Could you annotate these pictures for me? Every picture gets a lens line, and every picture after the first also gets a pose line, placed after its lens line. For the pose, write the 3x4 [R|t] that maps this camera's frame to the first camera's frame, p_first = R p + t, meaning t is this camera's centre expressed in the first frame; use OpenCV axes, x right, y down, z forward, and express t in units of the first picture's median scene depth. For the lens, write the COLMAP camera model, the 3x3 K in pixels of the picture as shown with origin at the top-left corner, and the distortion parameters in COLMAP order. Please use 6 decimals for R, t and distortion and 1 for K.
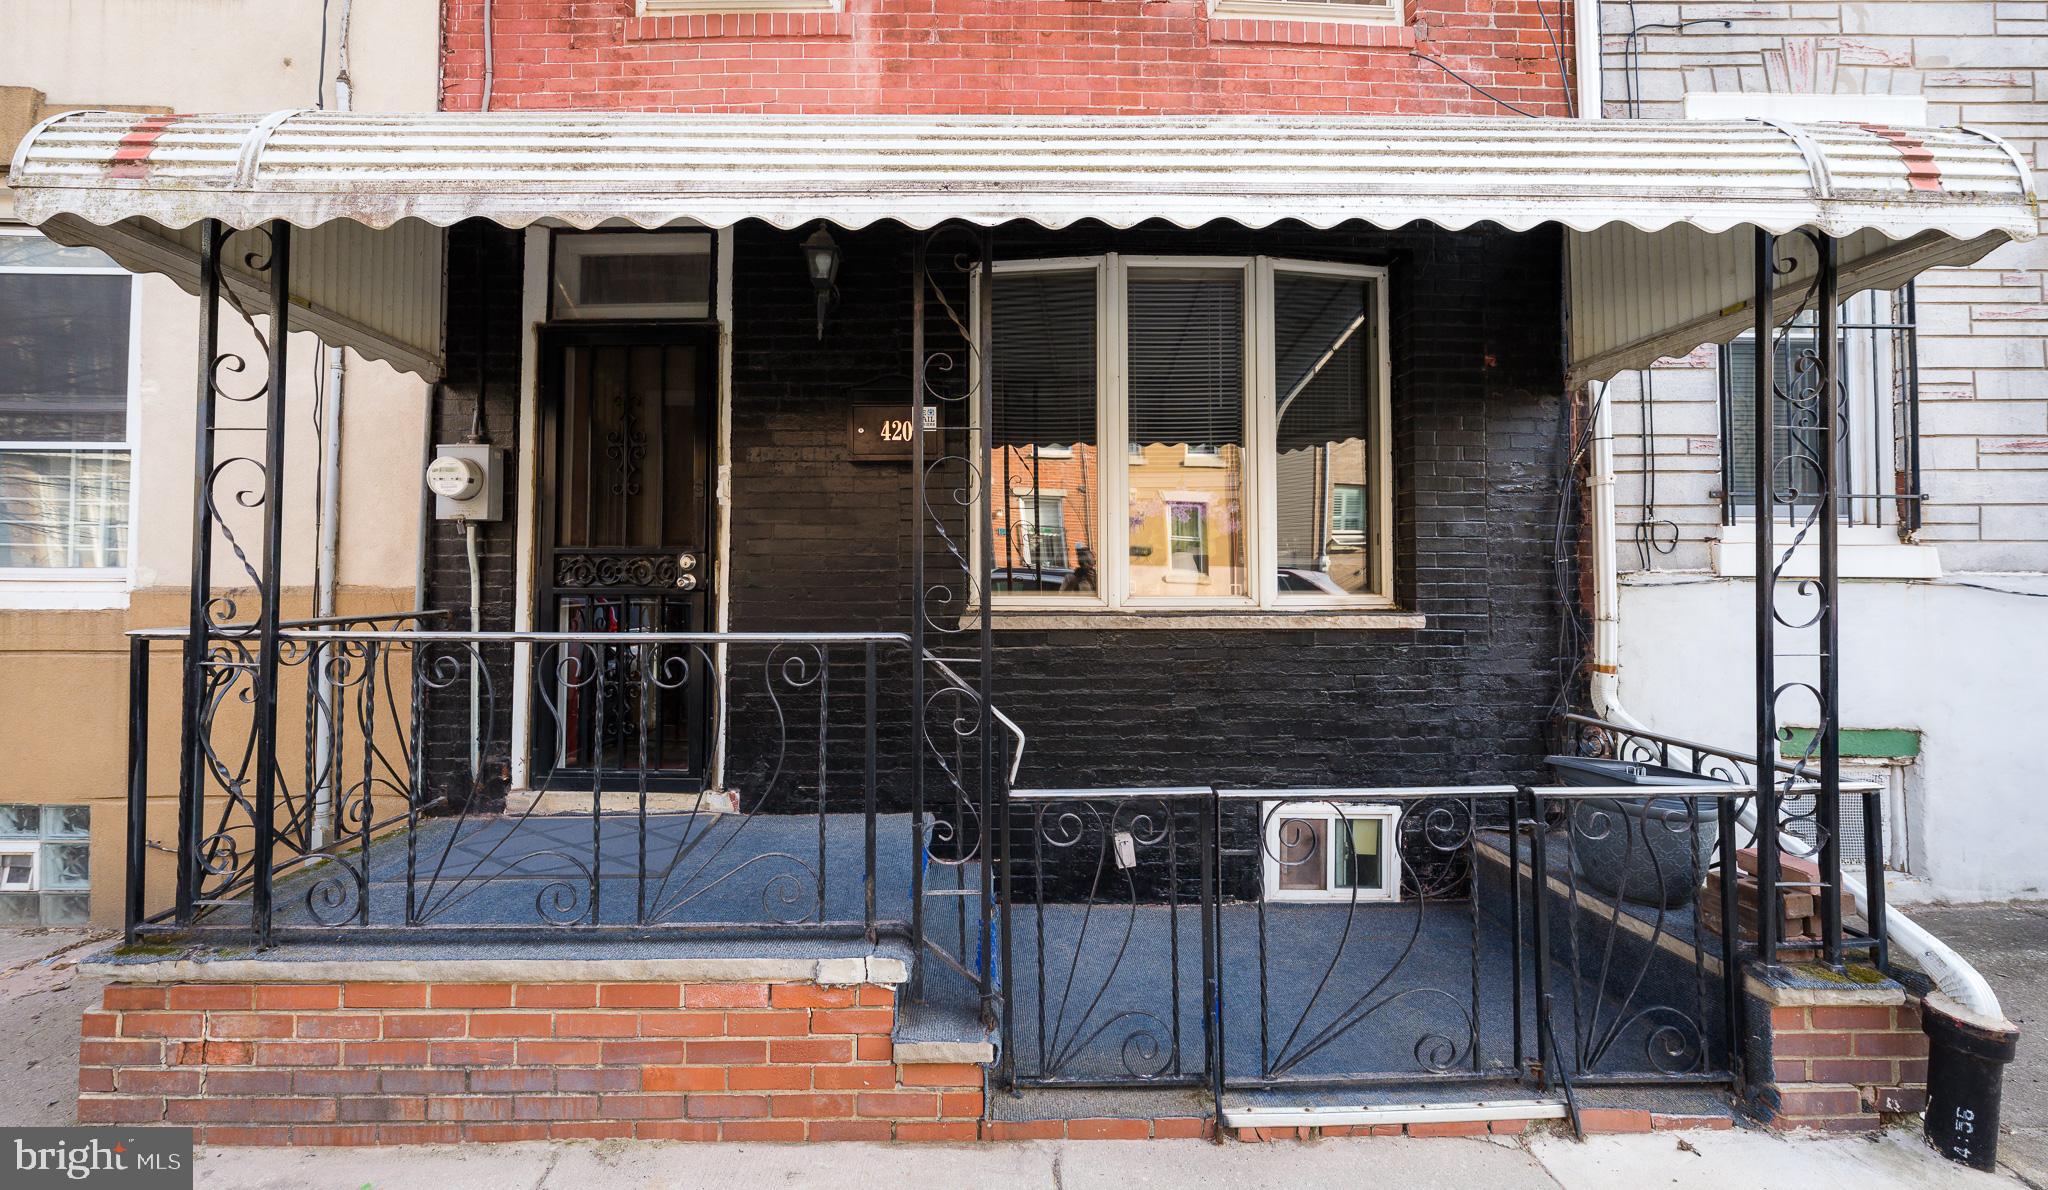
lens RADIAL K [[776.7, 0, 1012.9], [0, 776.7, 556.9], [0, 0, 1]] dist [-0.002589, -0.000285]
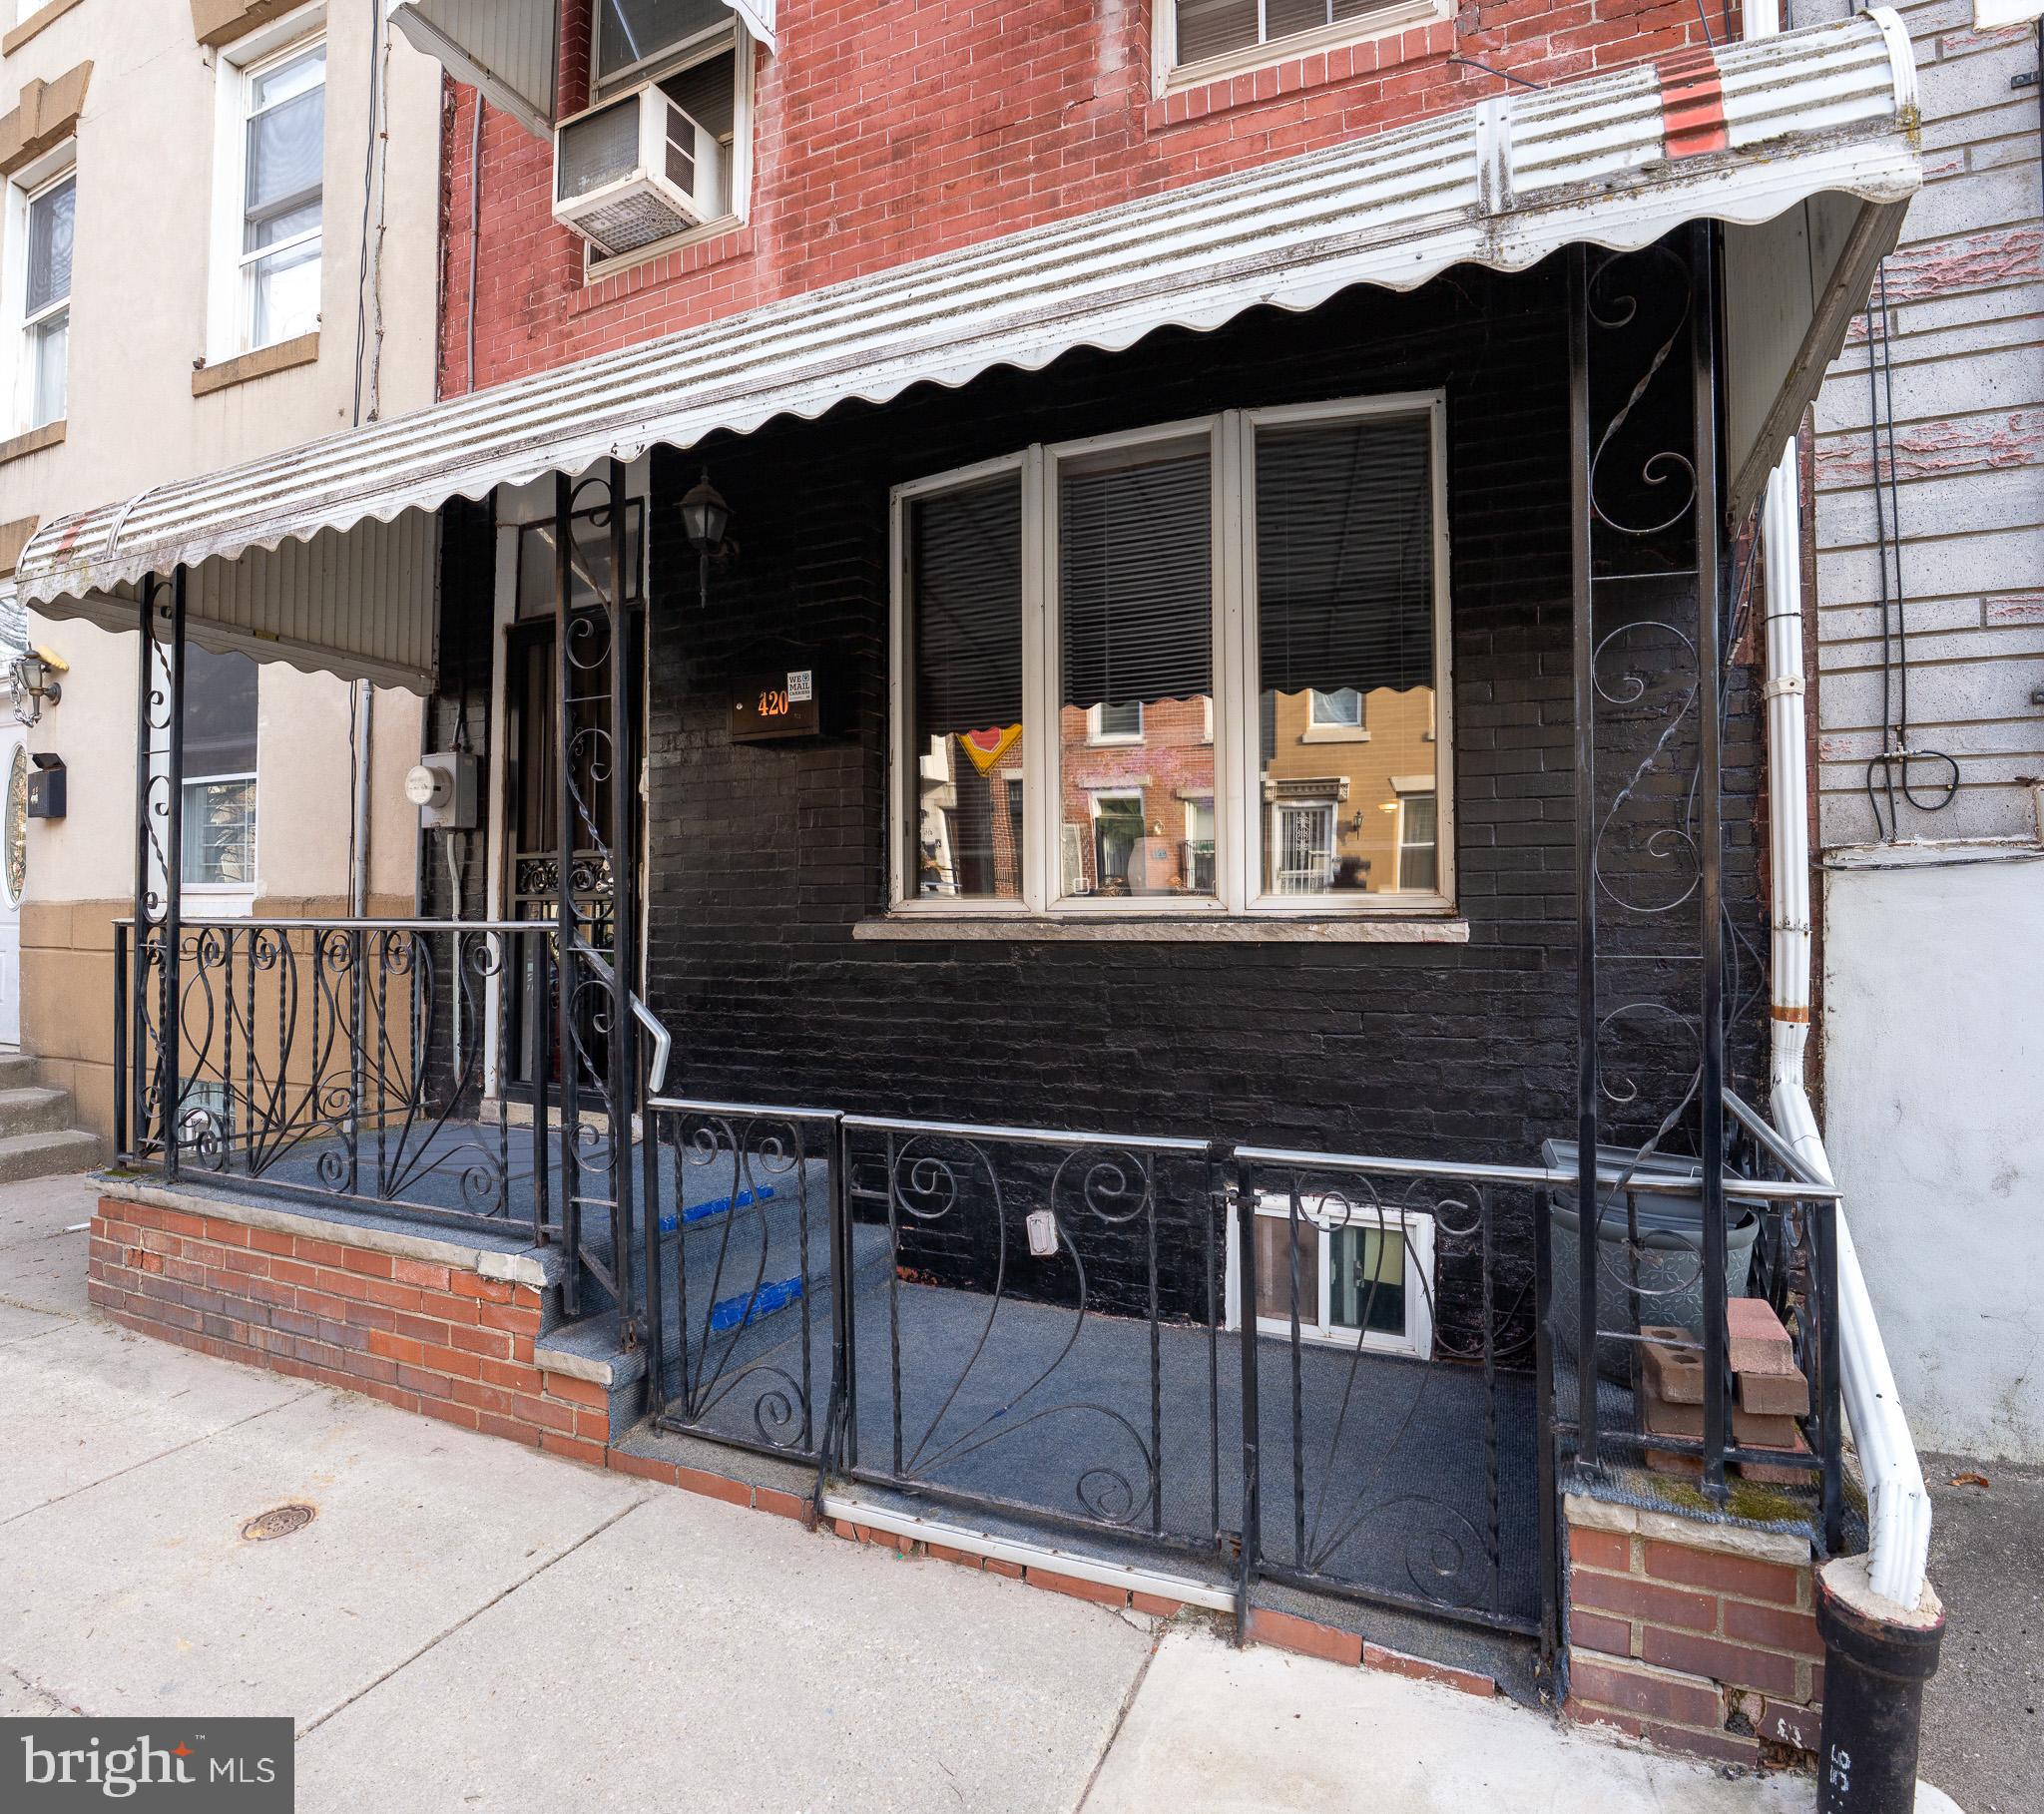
lens RADIAL K [[1106.2, 0, 1024.9], [0, 1106.2, 886.8], [0, 0, 1]] dist [-0.028806, 0.002111]
pose [[0.906195, -0.013582, -0.422641, 0.606807], [0.014864, 0.999889, -0.000262, 0.042510], [0.422598, -0.006044, 0.906297, 0.021524]]
